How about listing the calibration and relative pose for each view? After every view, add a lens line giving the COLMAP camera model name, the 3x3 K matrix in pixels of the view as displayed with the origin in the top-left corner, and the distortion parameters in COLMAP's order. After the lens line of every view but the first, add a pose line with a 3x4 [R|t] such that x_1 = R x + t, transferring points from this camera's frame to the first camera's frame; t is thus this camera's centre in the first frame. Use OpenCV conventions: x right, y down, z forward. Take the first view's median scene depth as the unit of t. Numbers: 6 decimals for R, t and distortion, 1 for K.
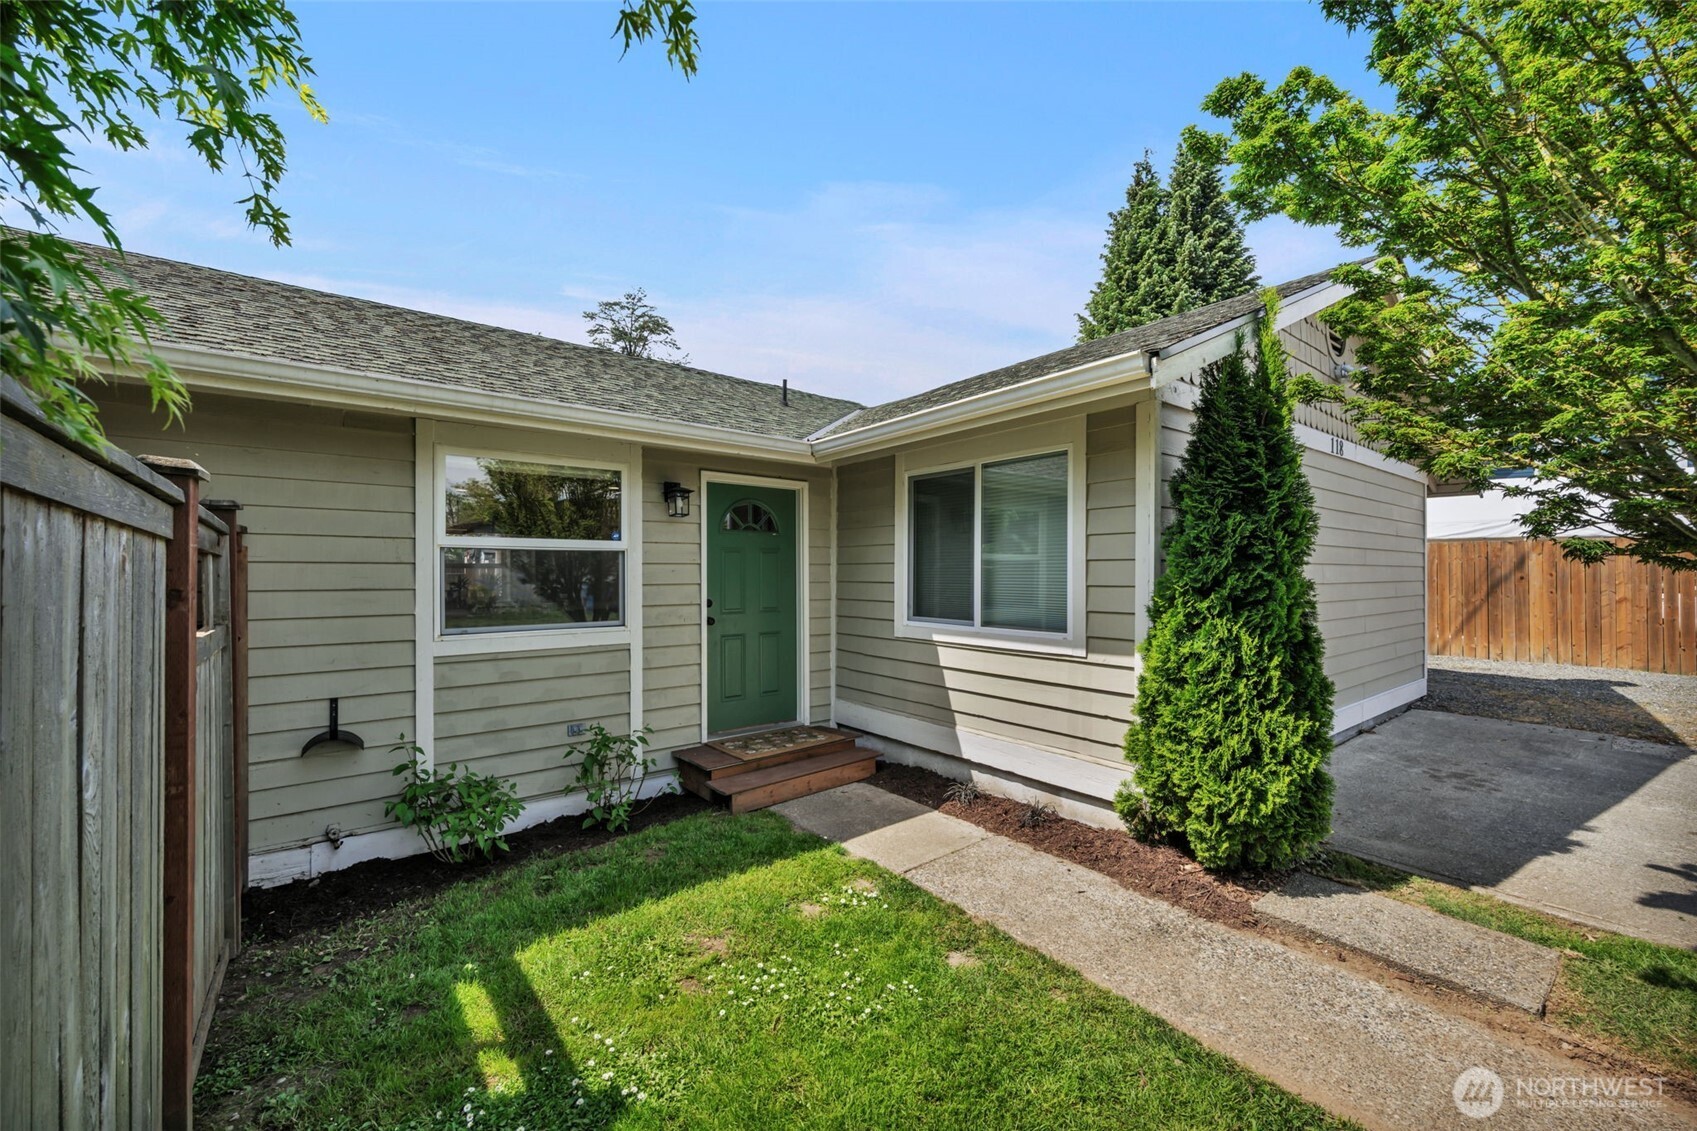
lens RADIAL K [[652.9, 0, 835.7], [0, 652.9, 565.5], [0, 0, 1]] dist [-0.000758, -0.000131]
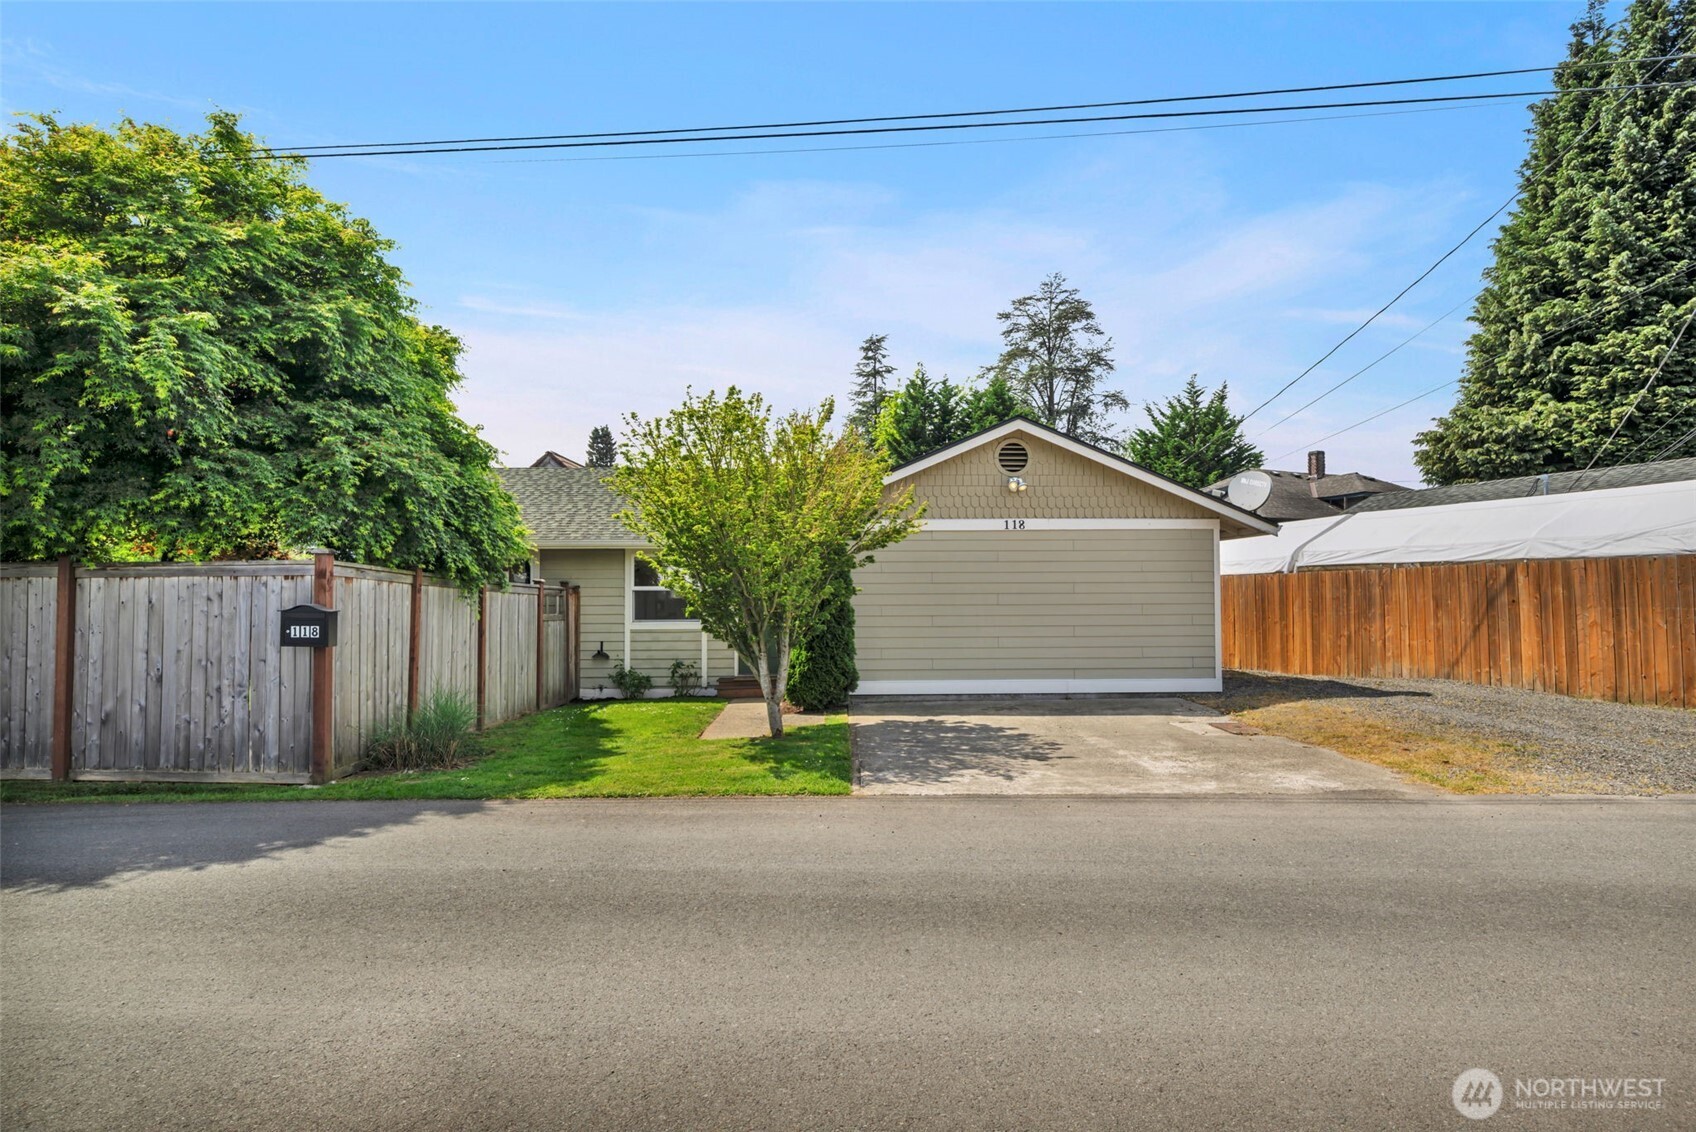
lens RADIAL K [[829.5, 0, 848.0], [0, 829.5, 566.0], [0, 0, 1]] dist [0.001381, 0.000123]
pose [[0.809755, -0.021628, -0.586369, 1.846848], [0.008621, 0.999651, -0.024966, -0.029840], [0.586704, 0.015162, 0.809659, -1.103315]]
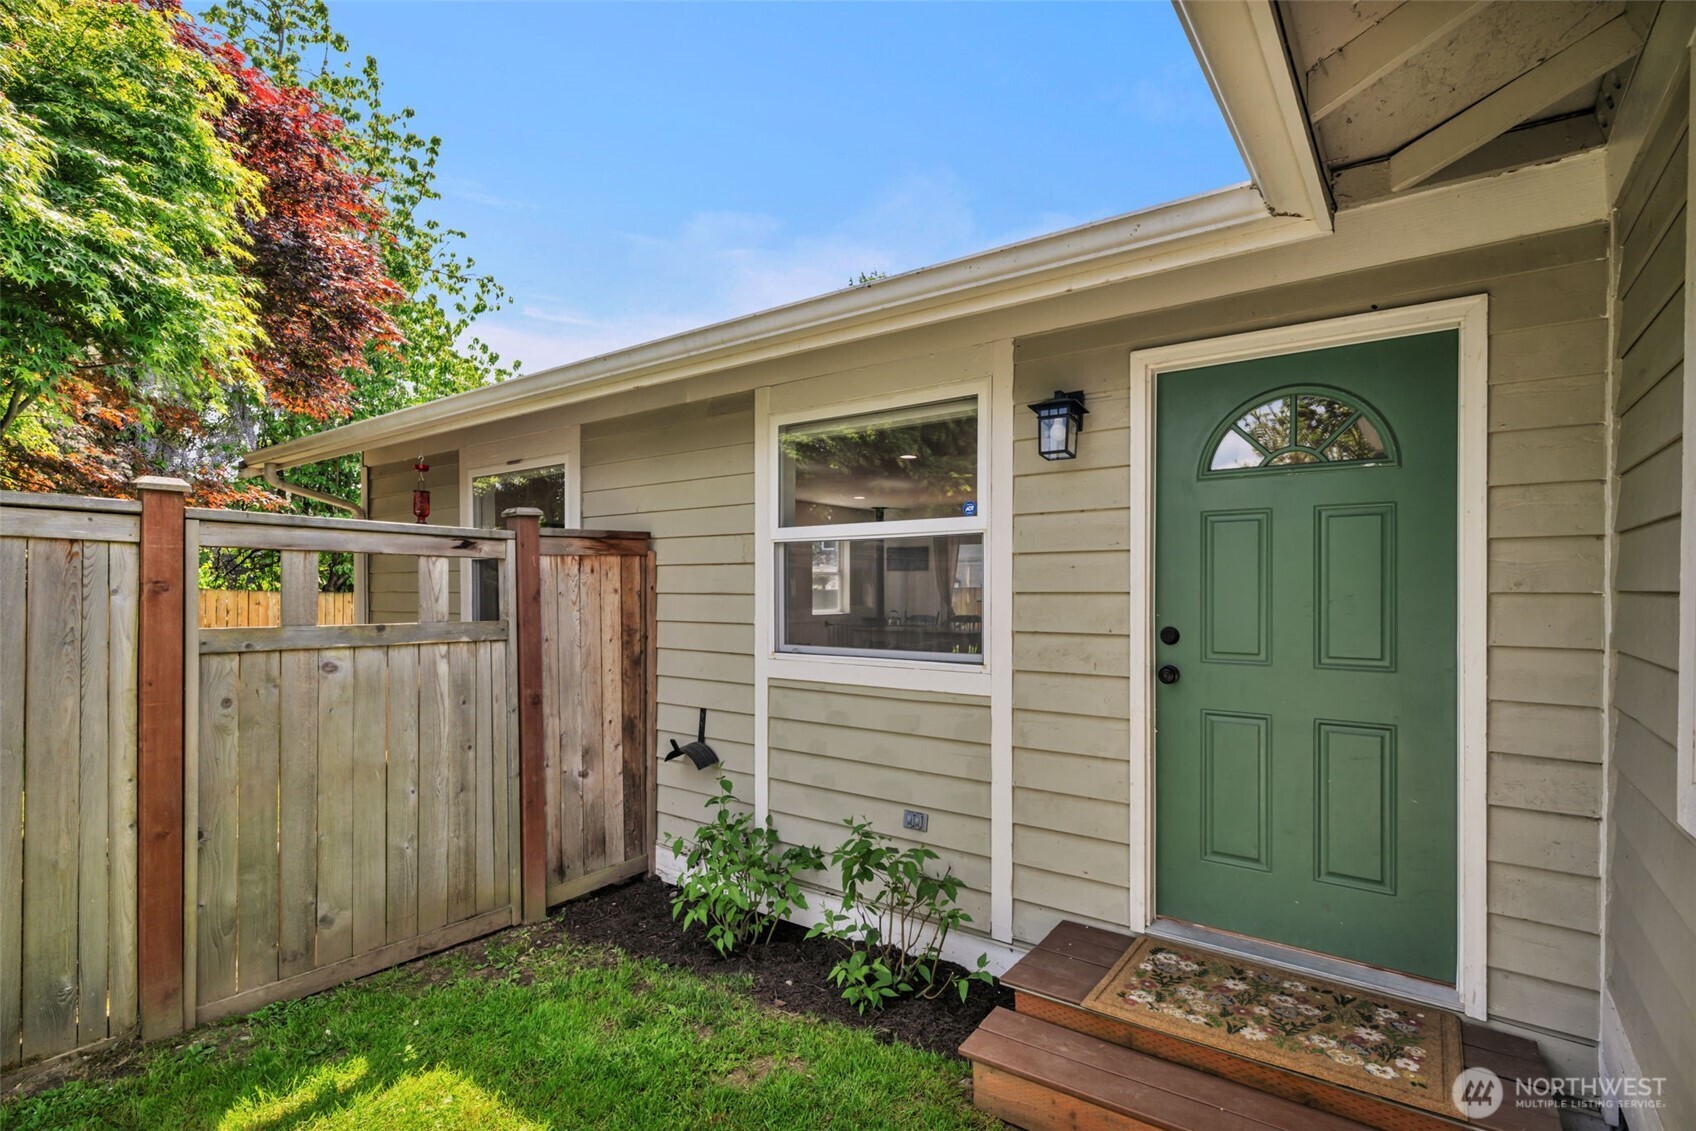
lens RADIAL K [[789.7, 0, 850.6], [0, 789.7, 585.6], [0, 0, 1]] dist [0.001160, 0.000170]
pose [[0.285481, -0.001055, -0.958384, 0.299127], [0.012842, 0.999914, 0.002724, 0.019608], [0.958298, -0.013085, 0.285470, 0.680030]]
